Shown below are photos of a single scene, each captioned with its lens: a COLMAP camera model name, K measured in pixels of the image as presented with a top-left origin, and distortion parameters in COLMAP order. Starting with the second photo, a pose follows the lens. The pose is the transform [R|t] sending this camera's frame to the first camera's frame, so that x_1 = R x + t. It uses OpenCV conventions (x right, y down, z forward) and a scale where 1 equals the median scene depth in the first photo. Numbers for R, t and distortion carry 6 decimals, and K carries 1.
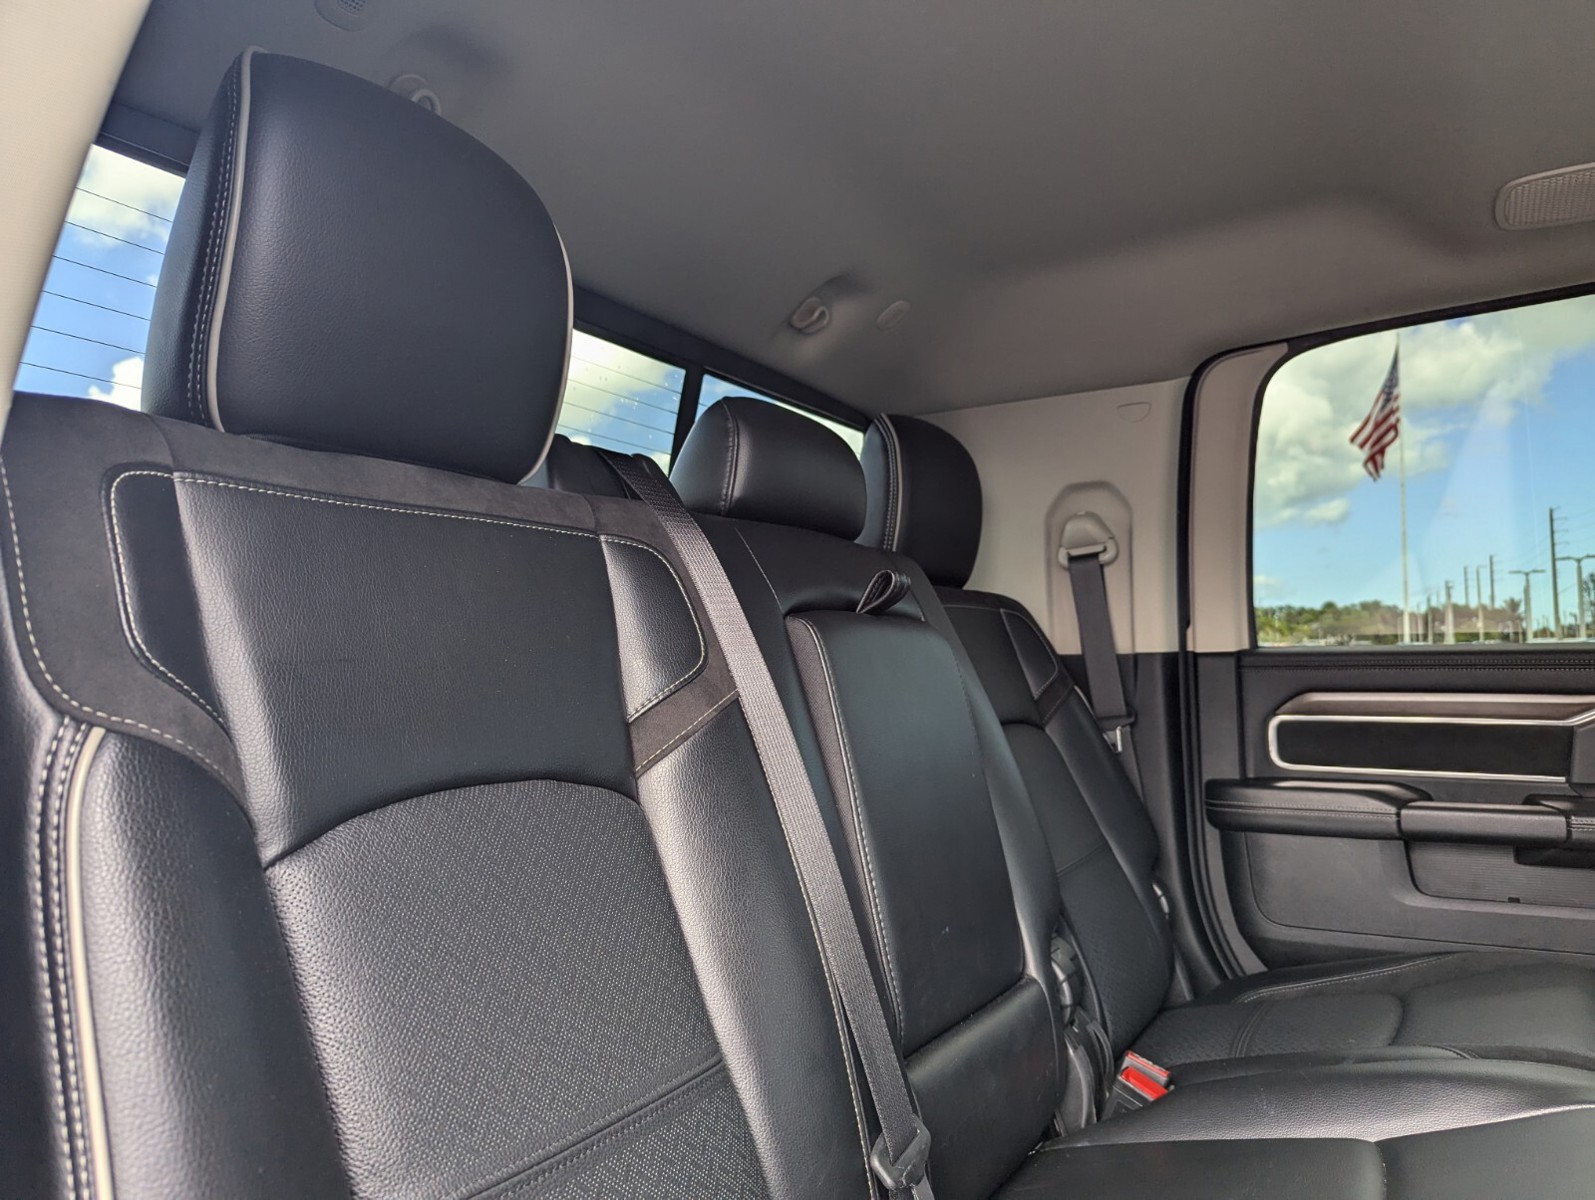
lens RADIAL K [[1144.3, 0, 789.5], [0, 1144.3, 600.8], [0, 0, 1]] dist [0.021306, -0.006855]
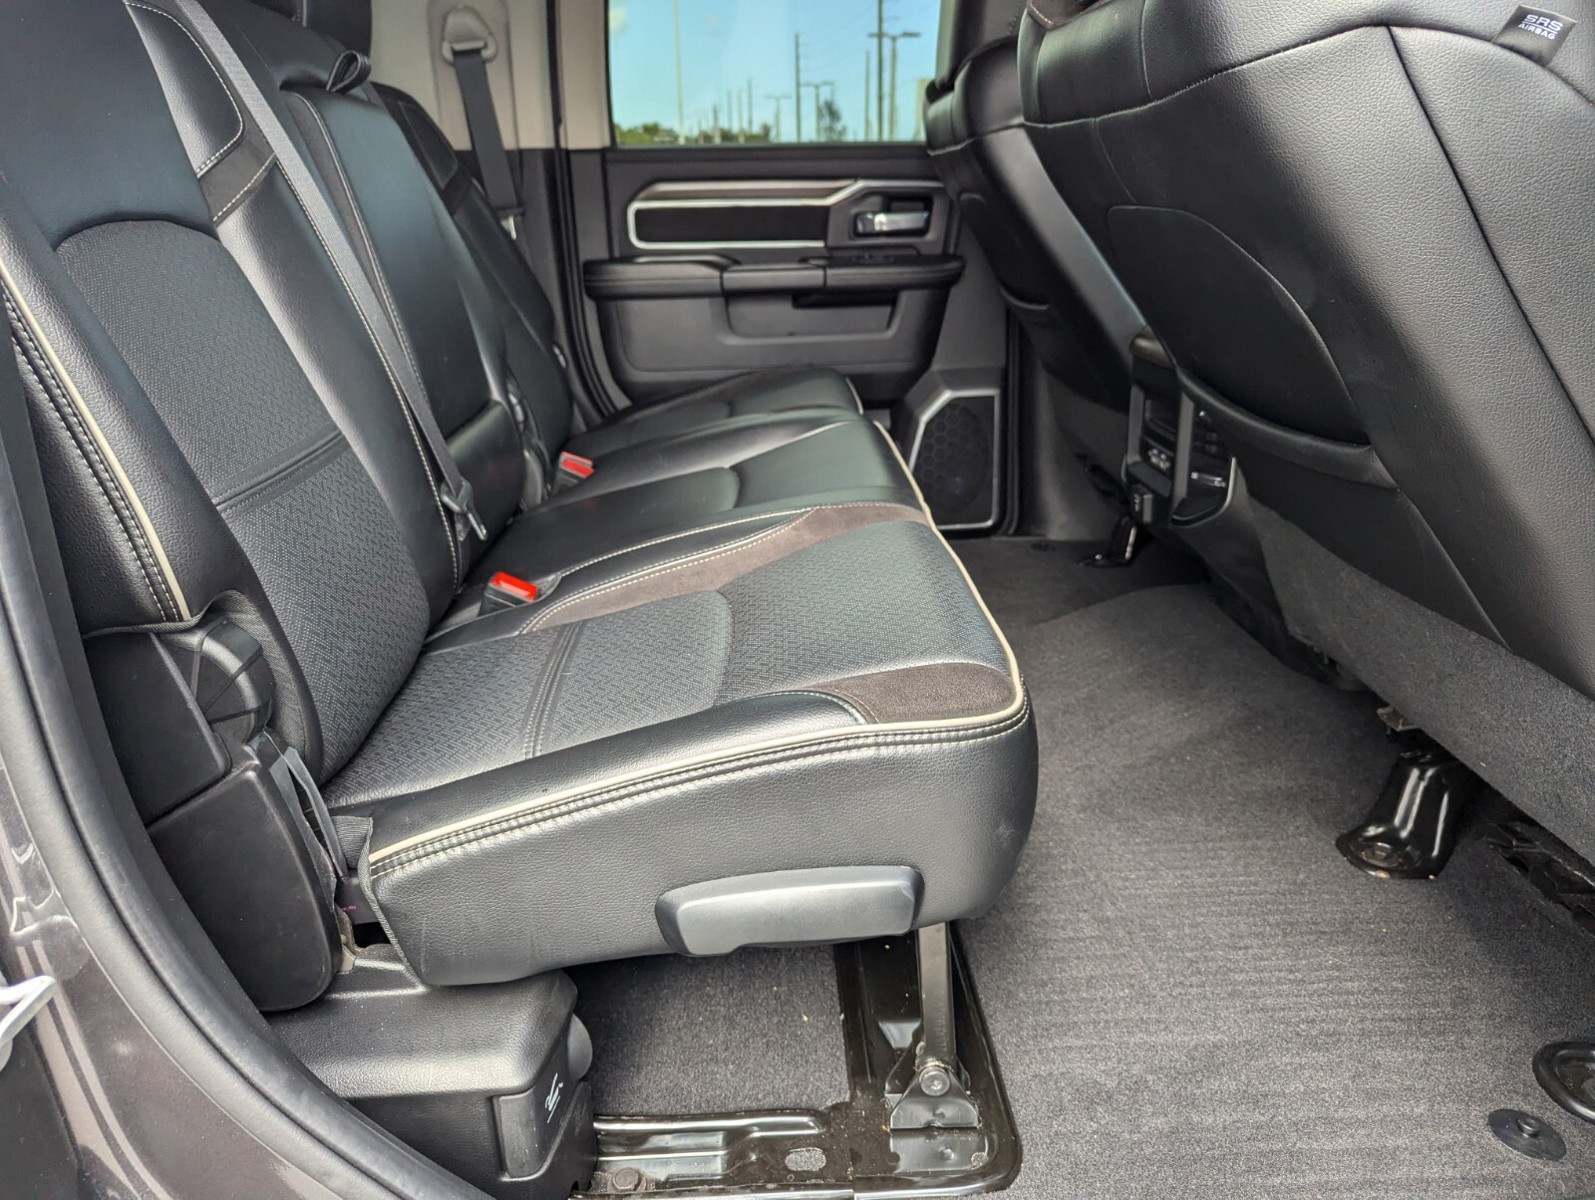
lens RADIAL K [[1144.3, 0, 796.5], [0, 1144.3, 604.9], [0, 0, 1]] dist [0.021306, -0.006855]
pose [[0.833622, -0.196304, 0.516275, -0.156707], [-0.020781, 0.922903, 0.384471, 0.020214], [-0.551945, -0.331232, 0.765273, -0.192339]]
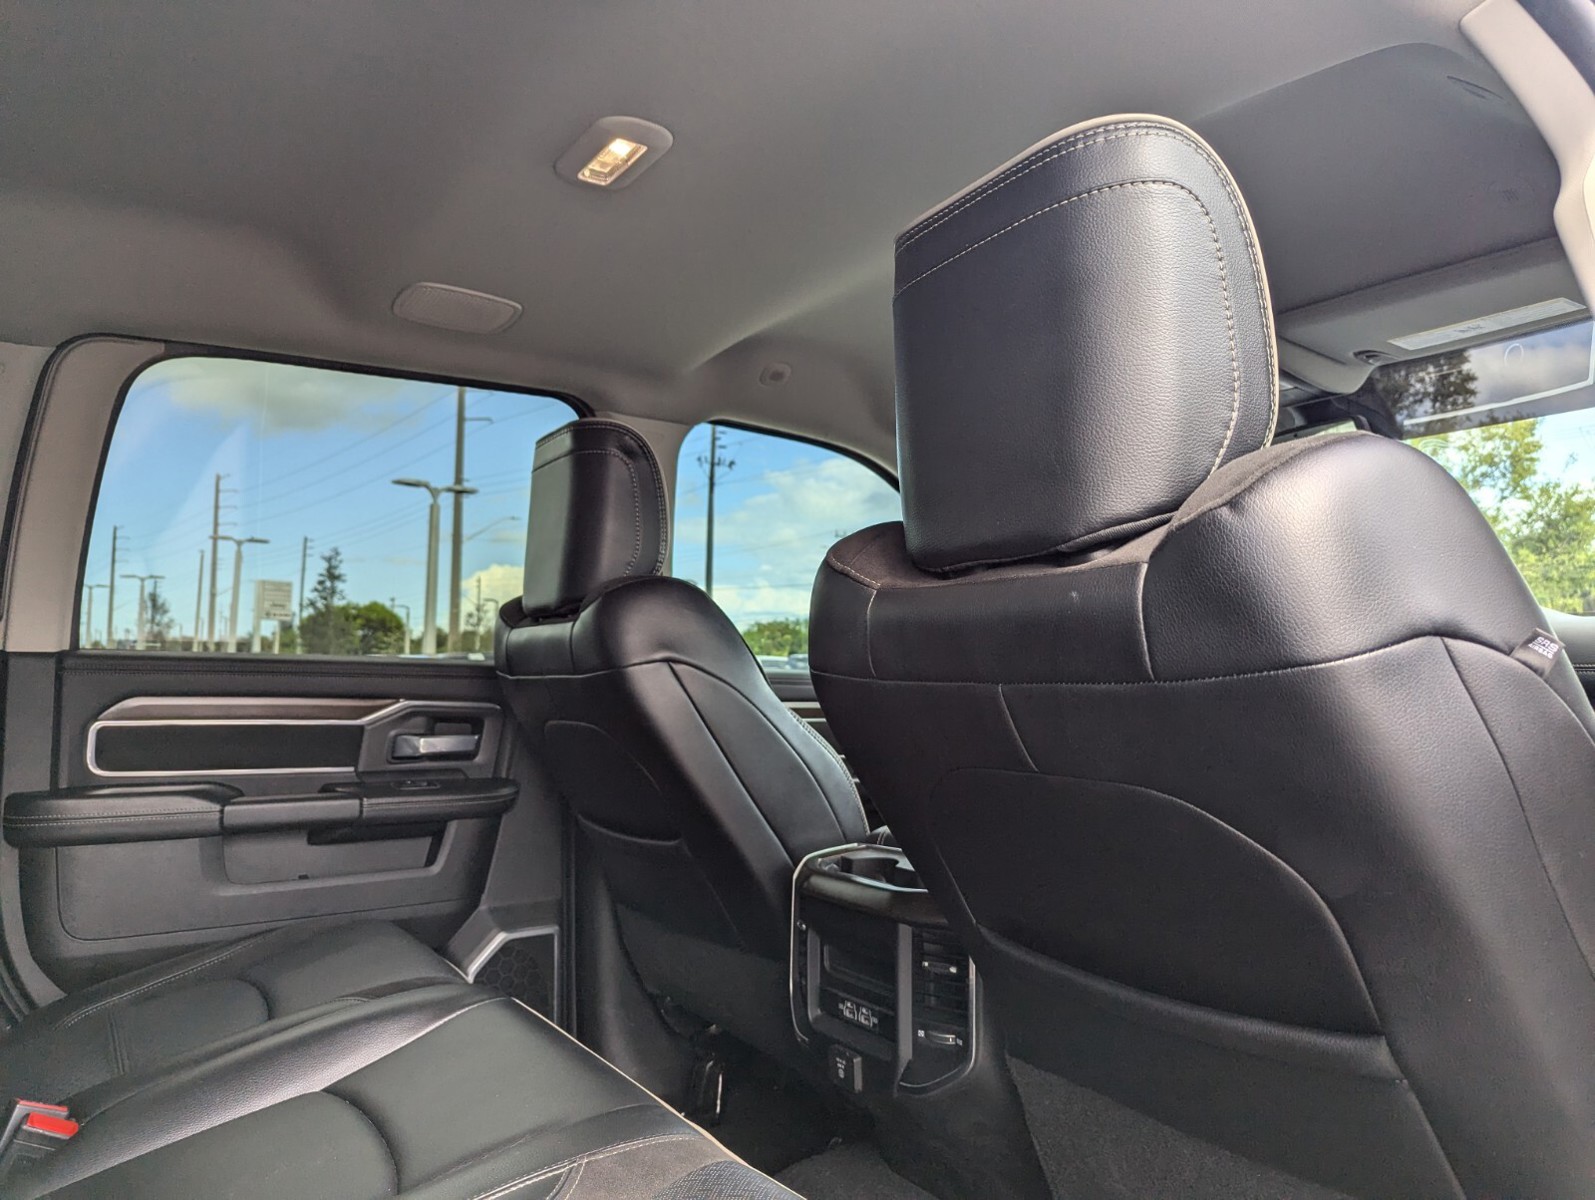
lens RADIAL K [[1144.3, 0, 800.7], [0, 1144.3, 602.0], [0, 0, 1]] dist [0.021306, -0.006855]
pose [[0.424125, 0.080670, 0.902004, -0.203217], [-0.071960, 0.995877, -0.055230, 0.012623], [-0.902740, -0.041483, 0.428181, 0.066778]]
